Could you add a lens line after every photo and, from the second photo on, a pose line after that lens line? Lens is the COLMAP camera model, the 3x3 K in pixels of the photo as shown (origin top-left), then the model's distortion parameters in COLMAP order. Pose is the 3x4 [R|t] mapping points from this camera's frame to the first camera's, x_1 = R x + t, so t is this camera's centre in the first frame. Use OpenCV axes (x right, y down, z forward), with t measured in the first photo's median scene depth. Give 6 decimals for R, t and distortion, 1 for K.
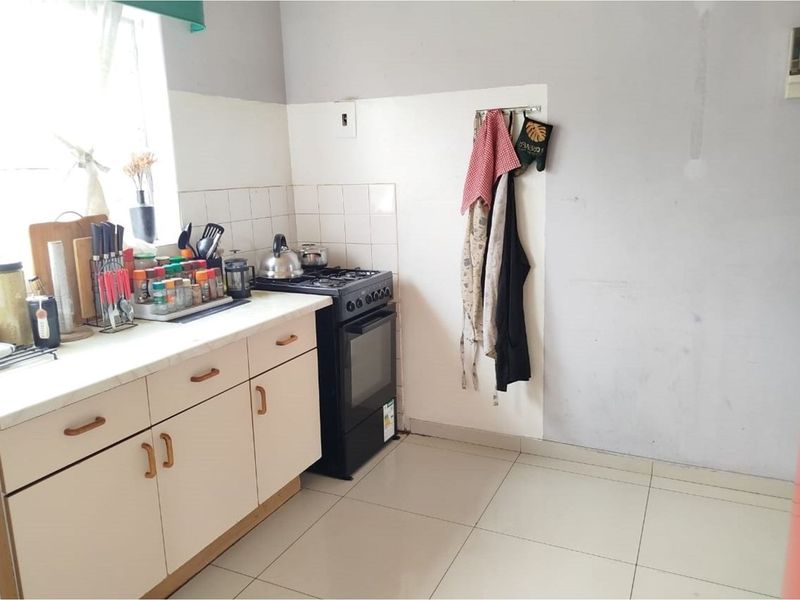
lens RADIAL K [[626.3, 0, 399.0], [0, 626.3, 301.4], [0, 0, 1]] dist [0.030846, -0.026332]
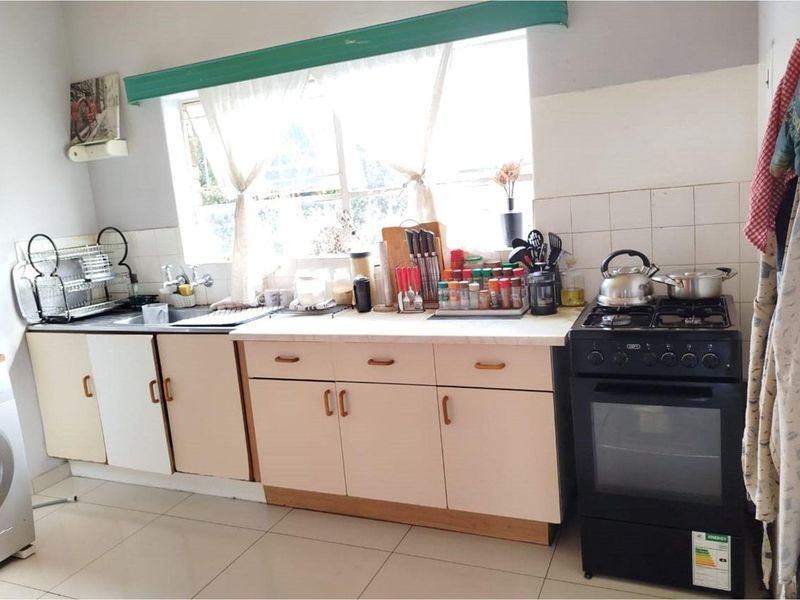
lens RADIAL K [[626.3, 0, 400.1], [0, 626.3, 299.8], [0, 0, 1]] dist [0.030846, -0.026332]
pose [[0.020863, 0.182290, -0.983023, 1.233397], [-0.118193, 0.976792, 0.178626, -0.316474], [0.992771, 0.112460, 0.041924, 1.415765]]
